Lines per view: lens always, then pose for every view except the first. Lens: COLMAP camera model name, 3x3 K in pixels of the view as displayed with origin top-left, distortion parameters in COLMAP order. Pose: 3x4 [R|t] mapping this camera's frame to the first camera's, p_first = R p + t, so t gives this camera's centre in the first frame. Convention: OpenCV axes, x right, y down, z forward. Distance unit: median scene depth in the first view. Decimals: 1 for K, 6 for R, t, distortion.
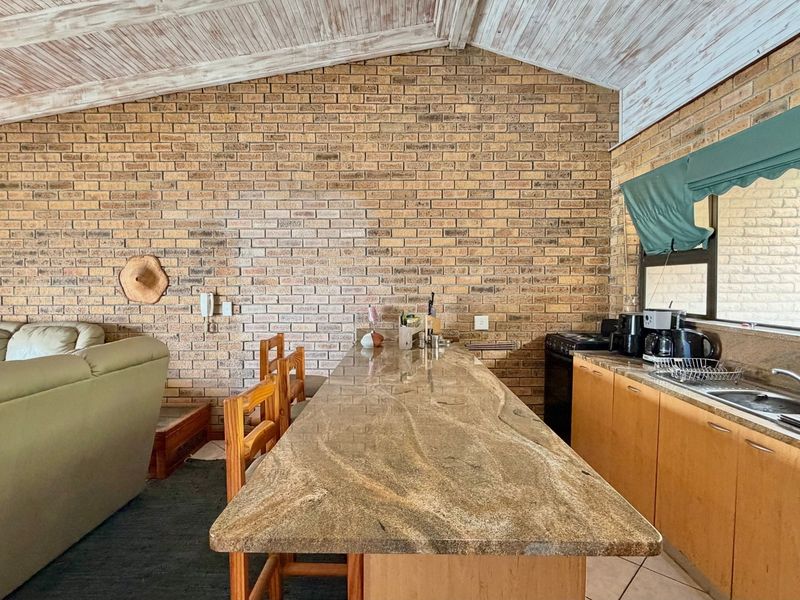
lens RADIAL K [[424.4, 0, 397.4], [0, 424.4, 299.4], [0, 0, 1]] dist [0.001406, -0.000995]
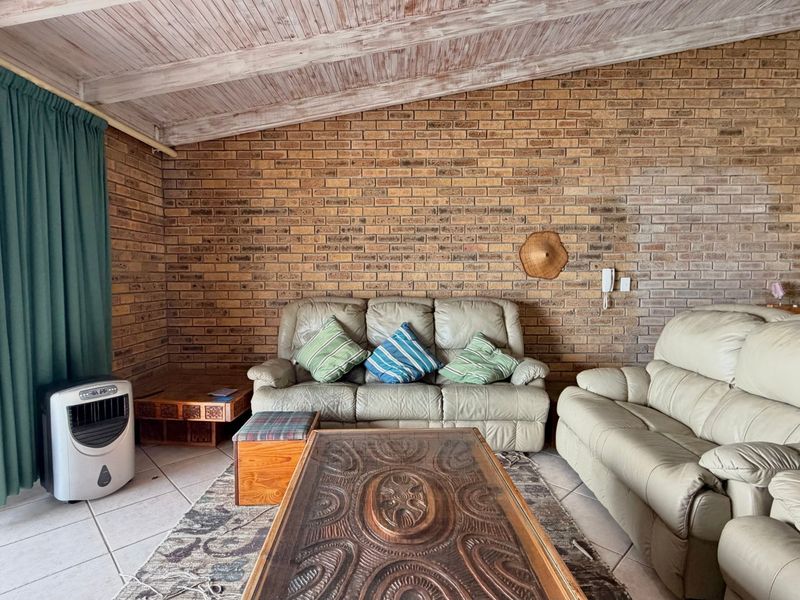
lens RADIAL K [[424.4, 0, 399.5], [0, 424.4, 299.4], [0, 0, 1]] dist [0.001406, -0.000995]
pose [[0.999853, 0.000617, -0.017146, -0.930473], [-0.000349, 0.999878, 0.015628, 0.042717], [0.017154, -0.015620, 0.999731, -0.021368]]
